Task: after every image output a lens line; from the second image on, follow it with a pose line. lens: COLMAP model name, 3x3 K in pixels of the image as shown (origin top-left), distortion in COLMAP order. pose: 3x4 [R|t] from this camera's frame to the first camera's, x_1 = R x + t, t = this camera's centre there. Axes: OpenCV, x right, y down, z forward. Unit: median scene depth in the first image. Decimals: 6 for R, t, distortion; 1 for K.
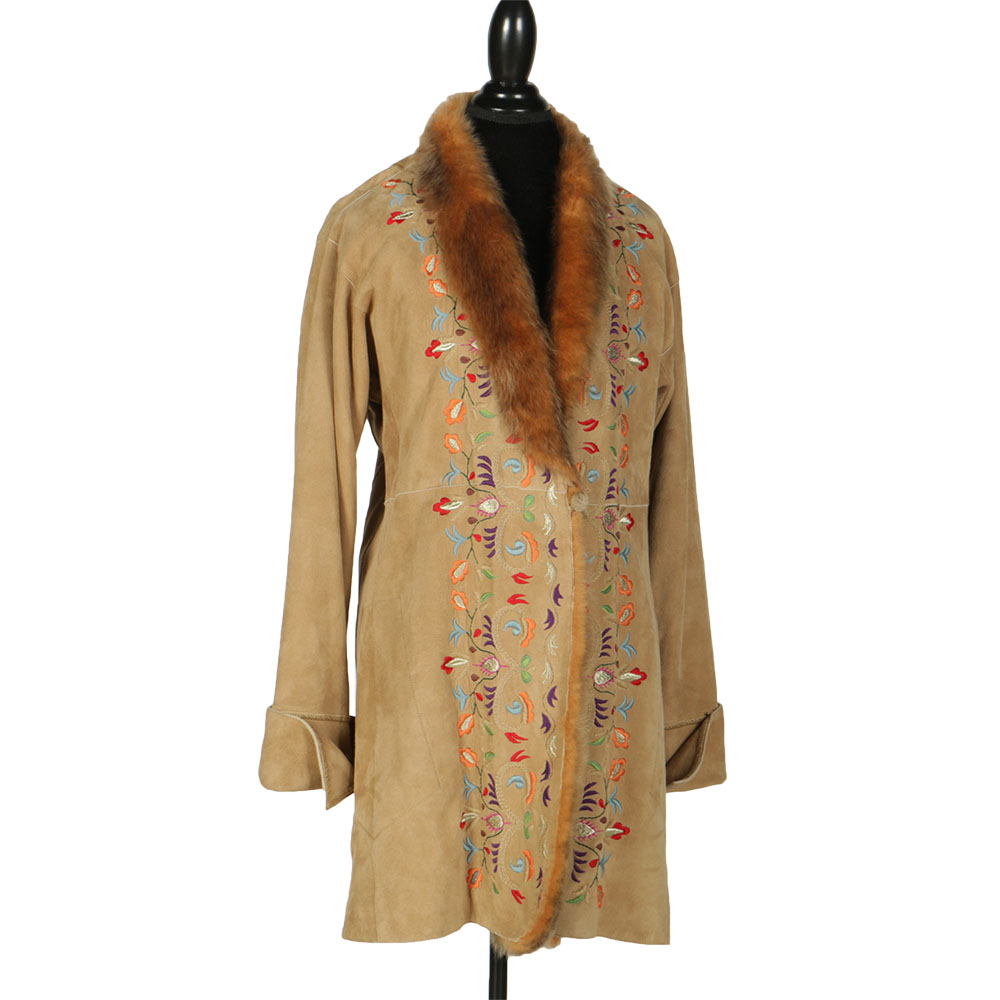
lens RADIAL K [[3439.1, 0, 496.0], [0, 3439.1, 499.3], [0, 0, 1]] dist [0.034633, 0.000000]
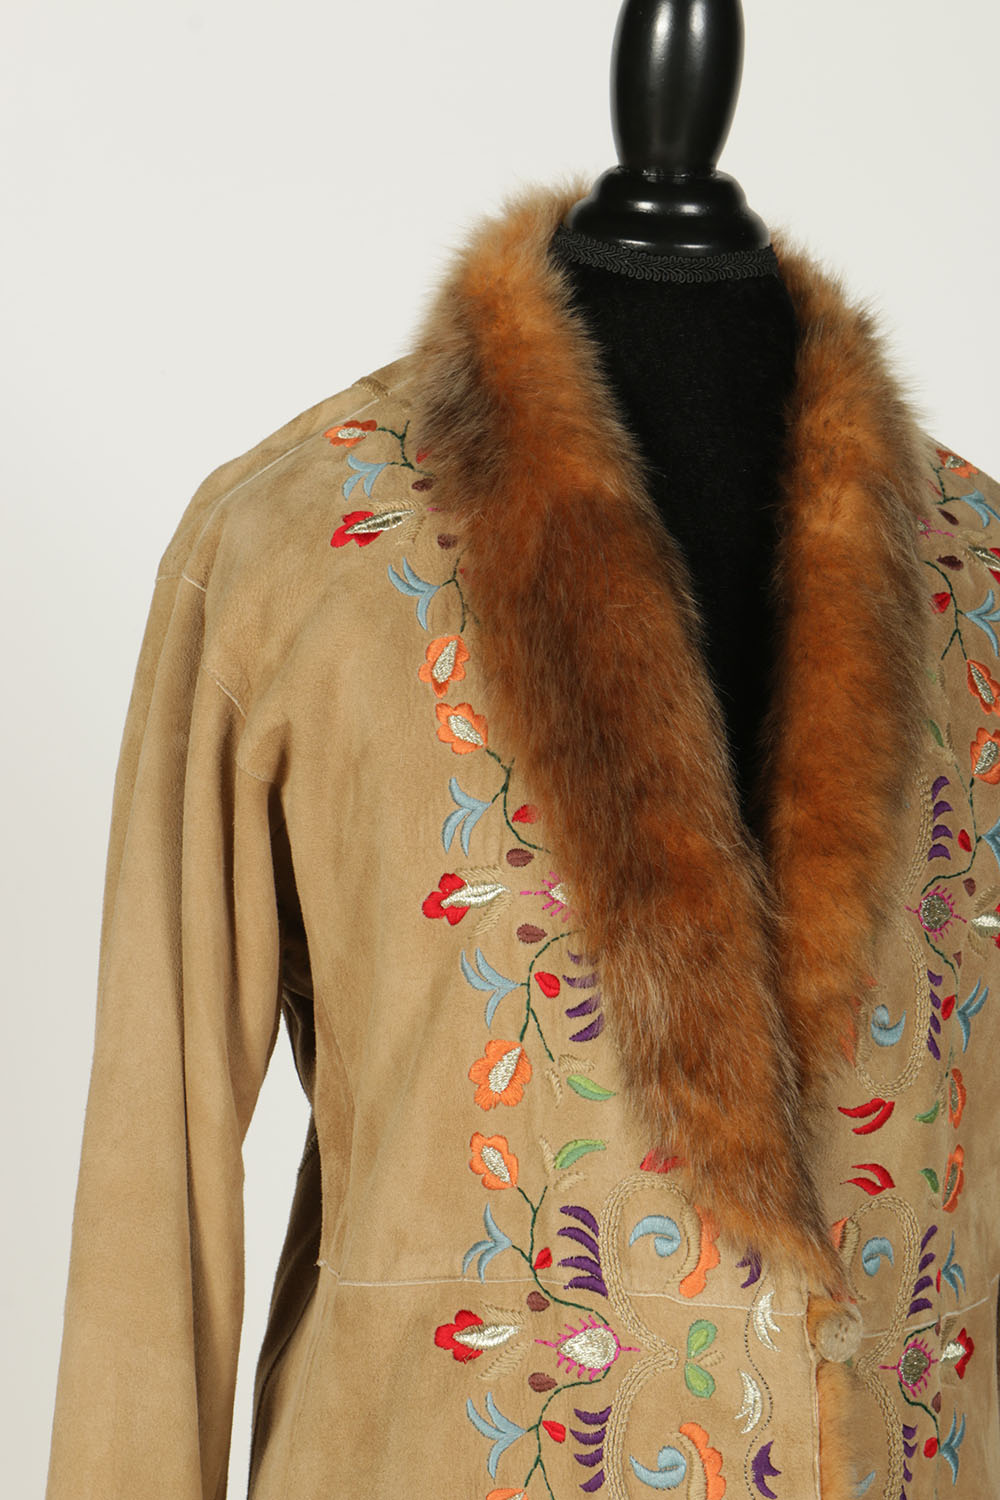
lens RADIAL K [[3890.1, 0, 509.7], [0, 3890.1, 750.3], [0, 0, 1]] dist [-0.010696, 0.000000]
pose [[0.999510, 0.021742, -0.022504, -0.002453], [-0.021401, 0.999654, 0.015291, -0.064773], [0.022829, -0.014802, 0.999630, 0.580386]]
